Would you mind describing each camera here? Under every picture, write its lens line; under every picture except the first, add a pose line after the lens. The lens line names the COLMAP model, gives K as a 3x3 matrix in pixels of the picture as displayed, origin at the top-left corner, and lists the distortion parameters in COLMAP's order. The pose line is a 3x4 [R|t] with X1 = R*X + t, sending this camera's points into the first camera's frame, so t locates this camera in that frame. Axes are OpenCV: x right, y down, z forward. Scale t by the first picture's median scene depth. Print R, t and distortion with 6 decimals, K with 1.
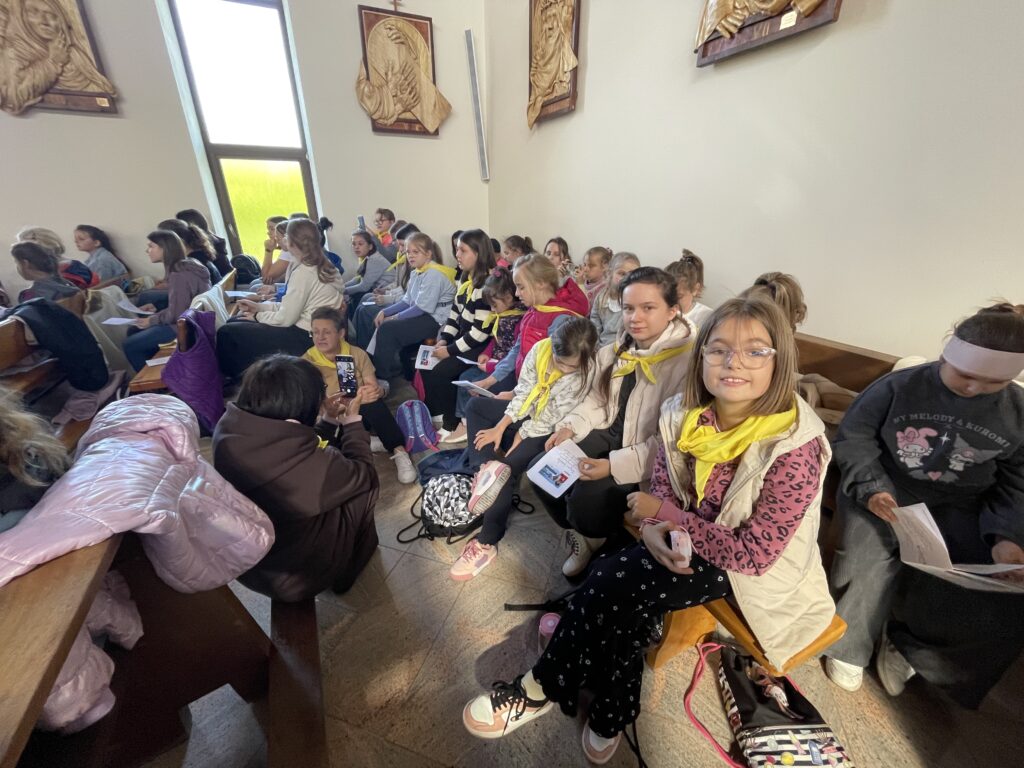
lens RADIAL K [[423.8, 0, 509.1], [0, 423.8, 383.6], [0, 0, 1]] dist [0.003833, 0.001078]
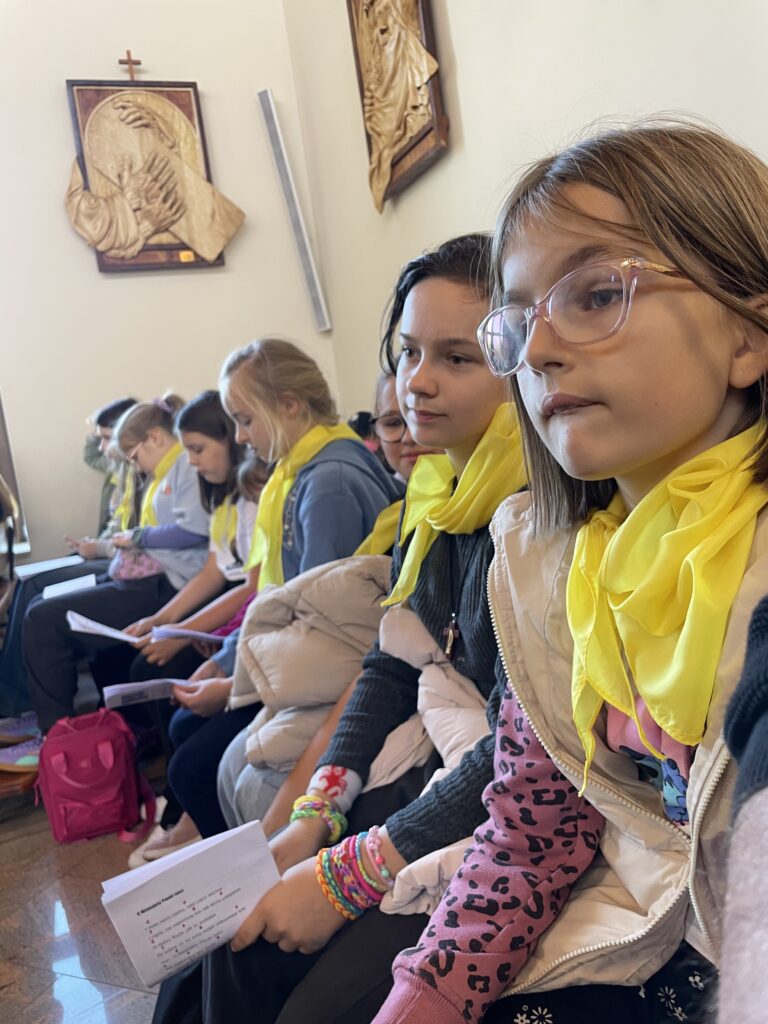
lens RADIAL K [[801.1, 0, 389.5], [0, 801.1, 520.5], [0, 0, 1]] dist [0.006964, -0.027198]
pose [[0.988474, -0.126506, -0.083157, 0.089656], [0.097832, 0.952972, -0.286832, 0.032162], [0.115532, 0.275390, 0.954365, 0.171953]]
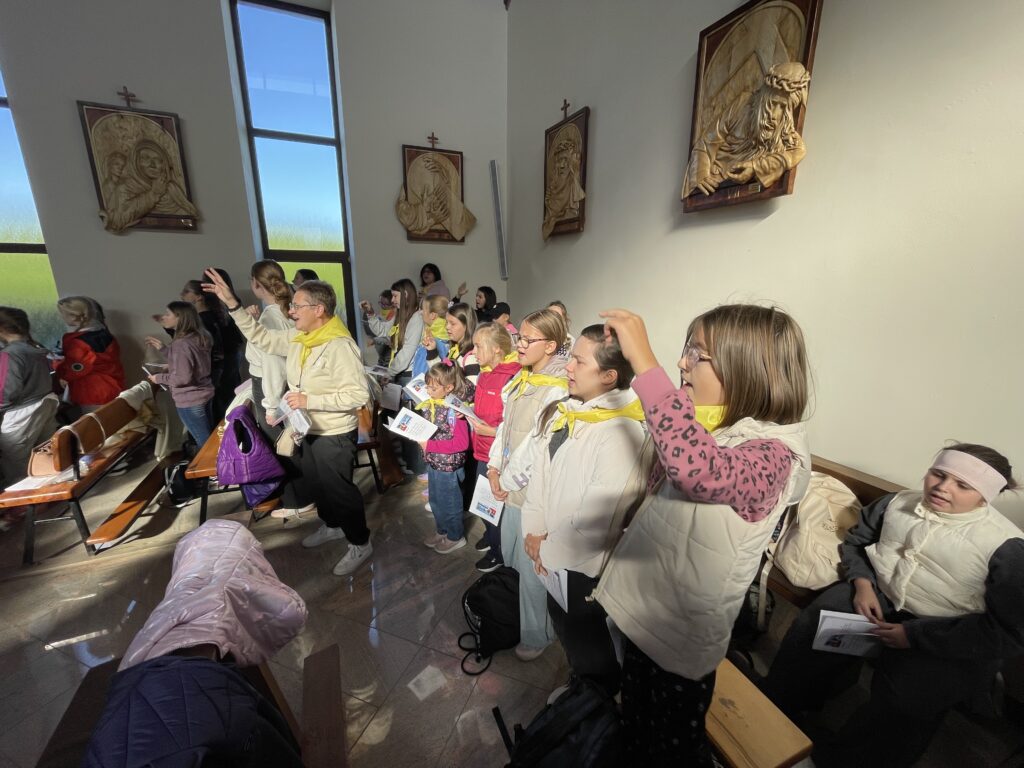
lens RADIAL K [[423.8, 0, 509.8], [0, 423.8, 381.0], [0, 0, 1]] dist [0.003833, 0.001078]
pose [[0.999388, 0.016692, -0.030755, -0.002727], [-0.021388, 0.986993, -0.159336, -0.041623], [0.027695, 0.159896, 0.986745, -0.067764]]
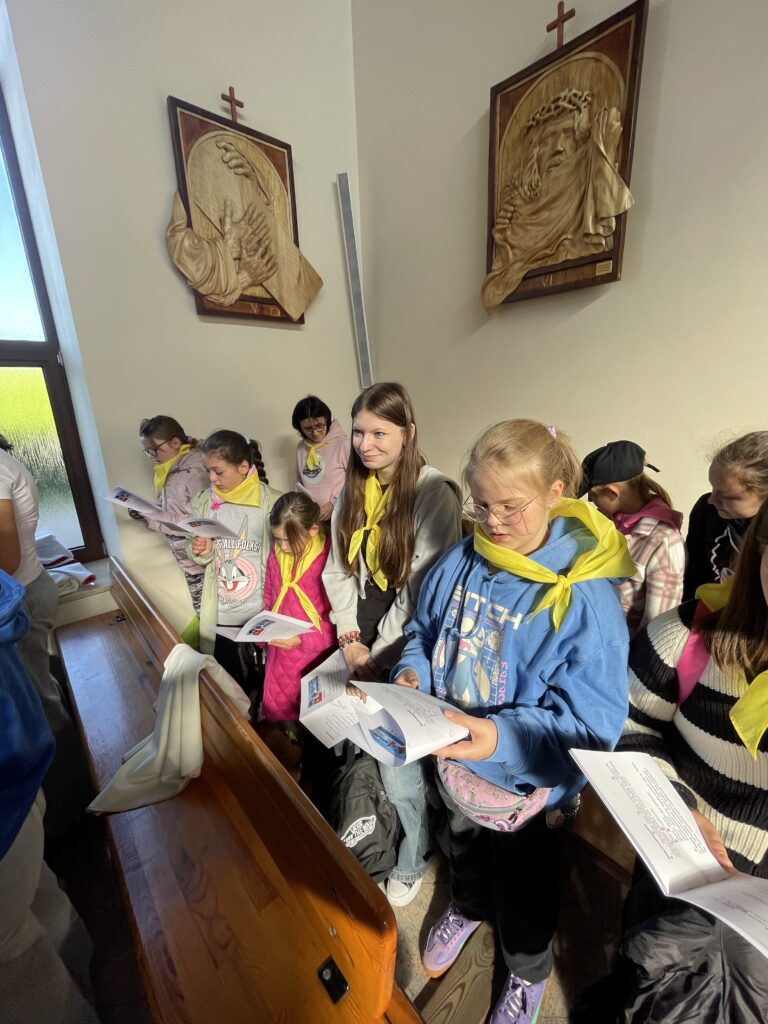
lens RADIAL K [[423.8, 0, 378.1], [0, 423.8, 506.3], [0, 0, 1]] dist [0.003833, 0.001078]
pose [[0.952687, -0.111622, 0.282716, -0.297774], [0.150876, 0.981113, -0.121054, -0.257316], [-0.263864, 0.157982, 0.951534, 0.470775]]
